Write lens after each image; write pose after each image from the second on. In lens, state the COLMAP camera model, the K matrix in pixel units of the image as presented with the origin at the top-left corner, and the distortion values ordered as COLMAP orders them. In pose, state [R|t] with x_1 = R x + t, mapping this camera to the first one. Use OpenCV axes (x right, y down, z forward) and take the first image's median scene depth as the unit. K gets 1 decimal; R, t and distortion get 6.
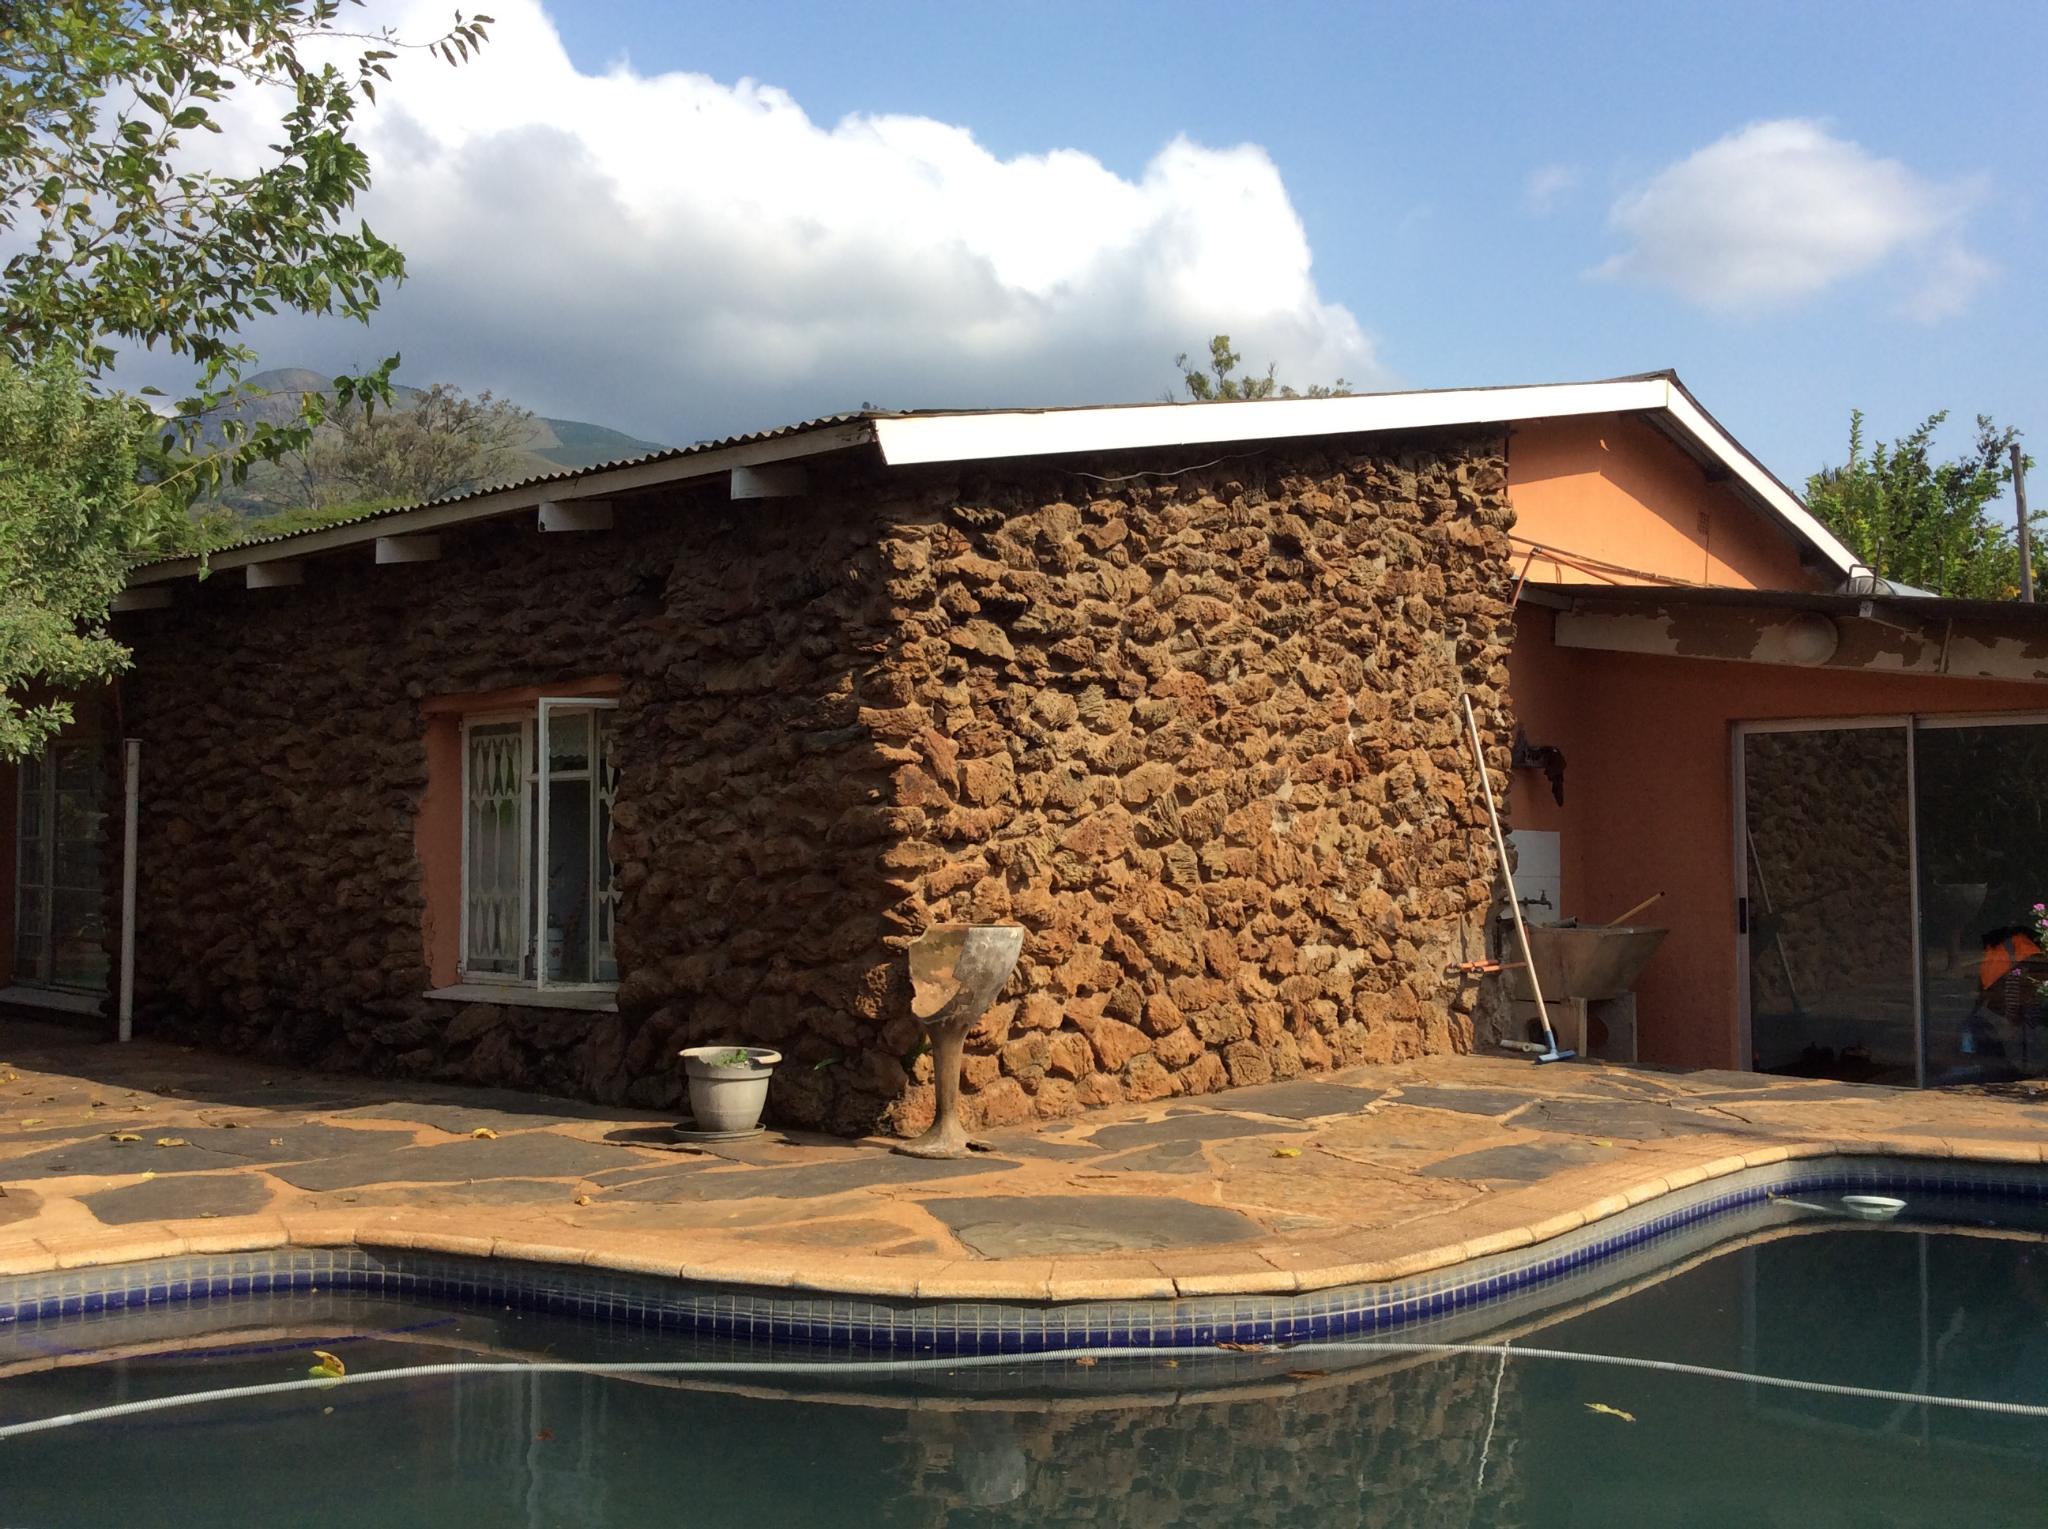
lens RADIAL K [[1890.4, 0, 1024.0], [0, 1890.4, 764.5], [0, 0, 1]] dist [0.125215, 0.000609]
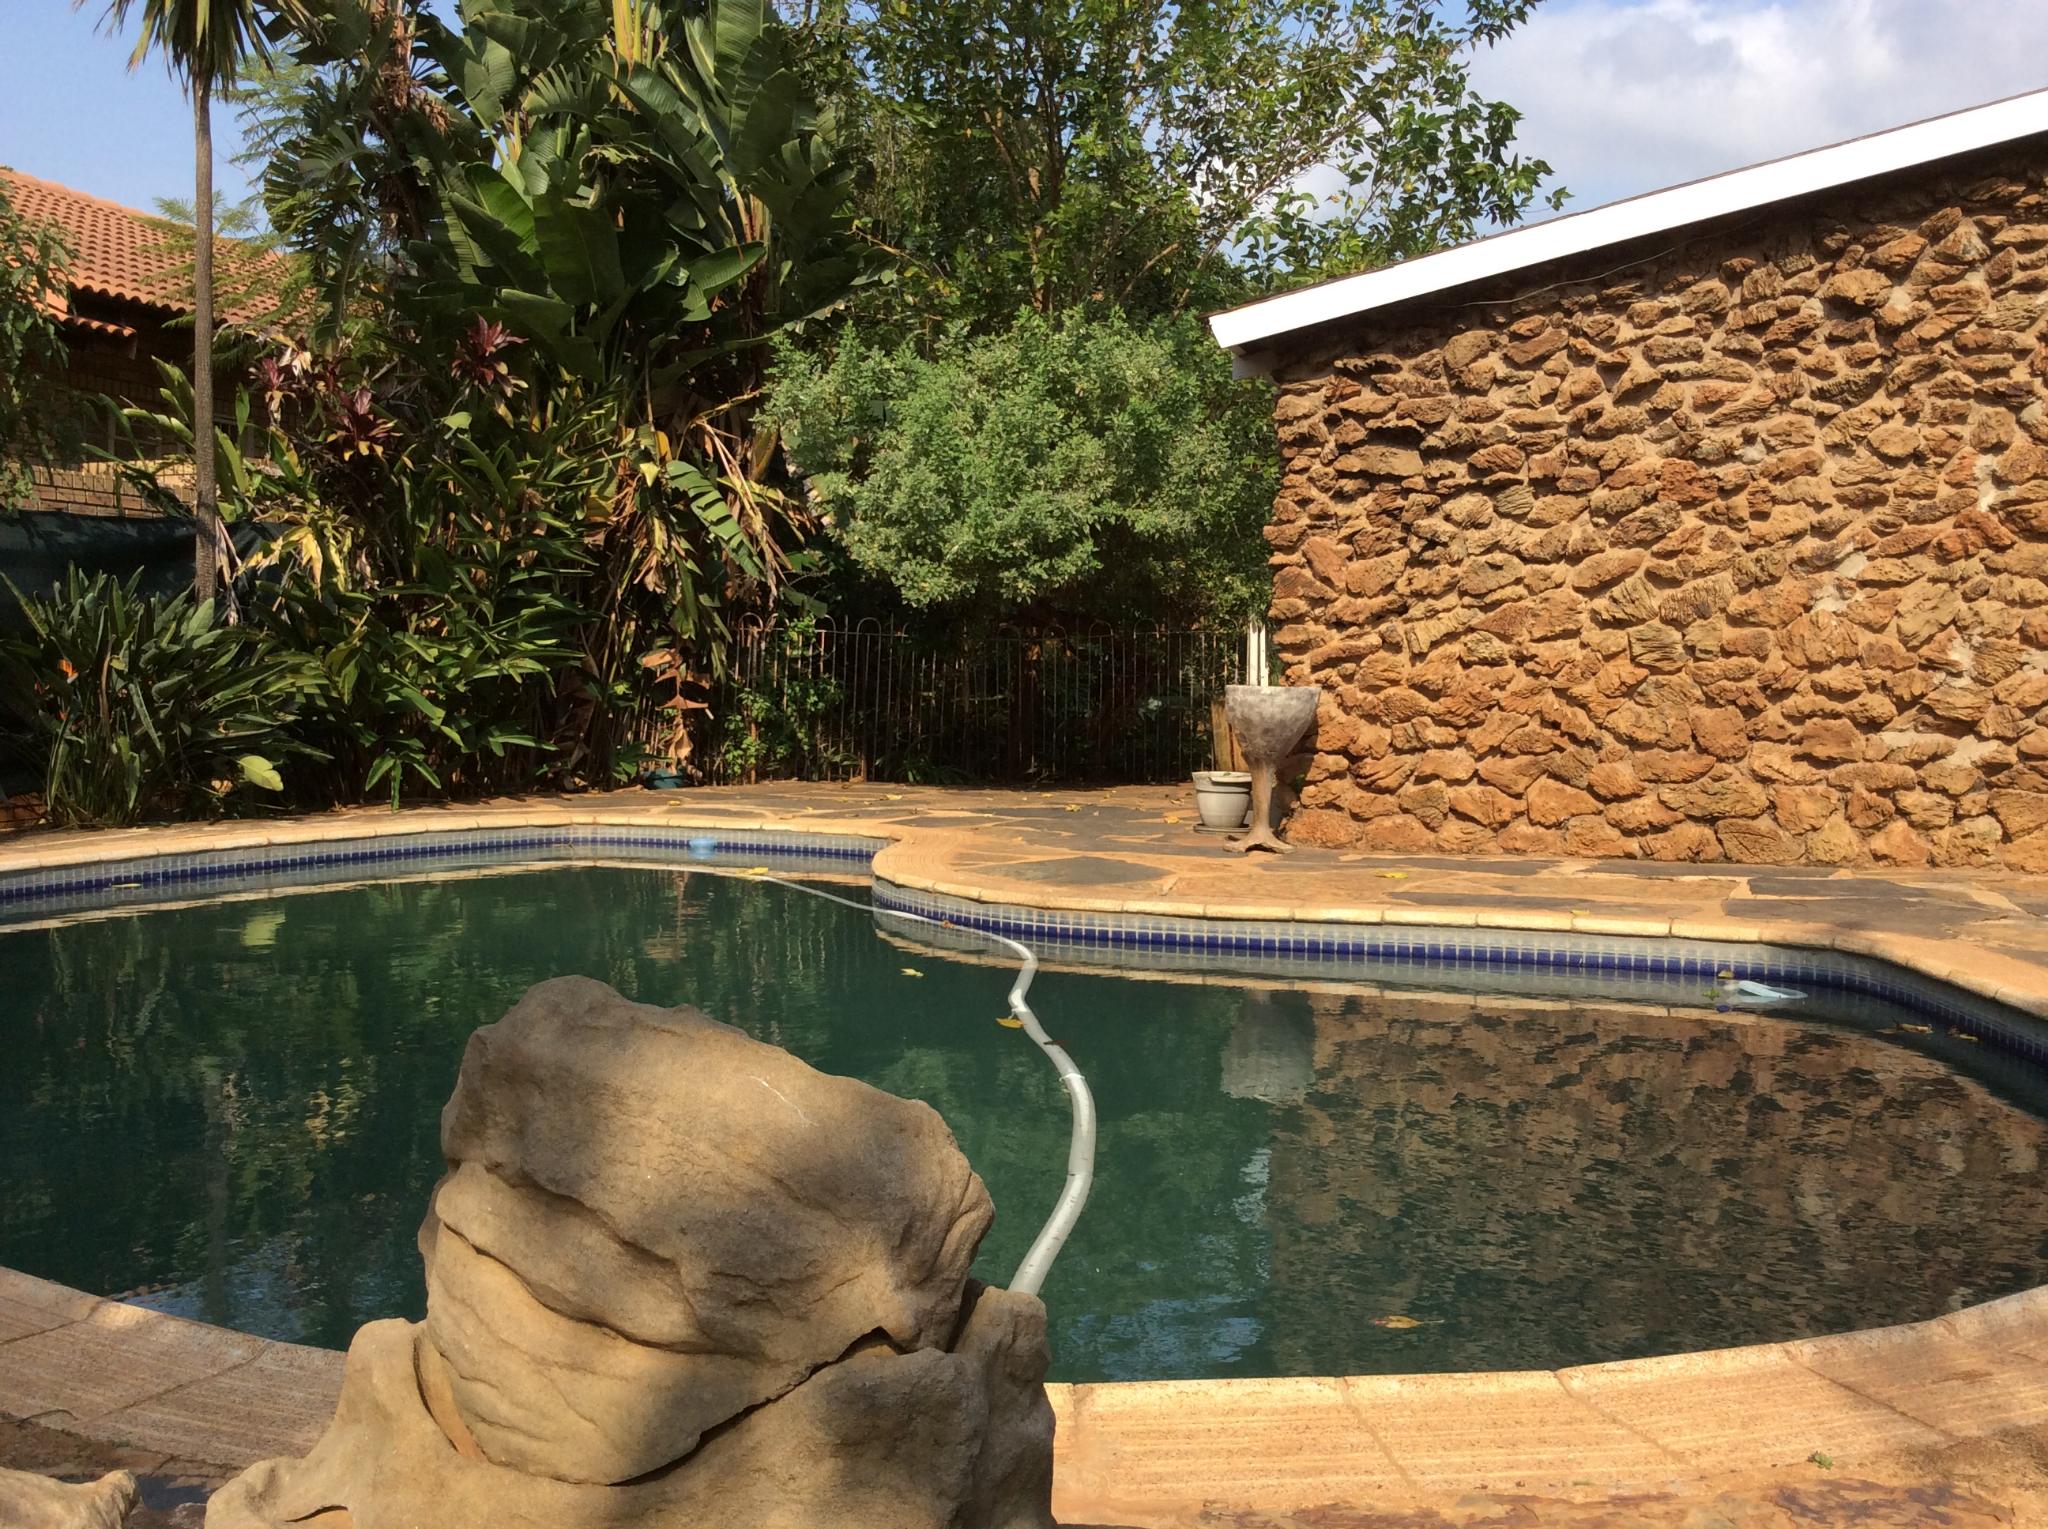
lens RADIAL K [[1927.4, 0, 1024.0], [0, 1927.4, 764.5], [0, 0, 1]] dist [-0.009688, -0.014434]
pose [[0.349296, 0.043327, -0.936010, 0.994734], [0.035441, 0.997605, 0.059404, 0.044767], [0.936342, -0.053923, 0.346924, 0.303727]]
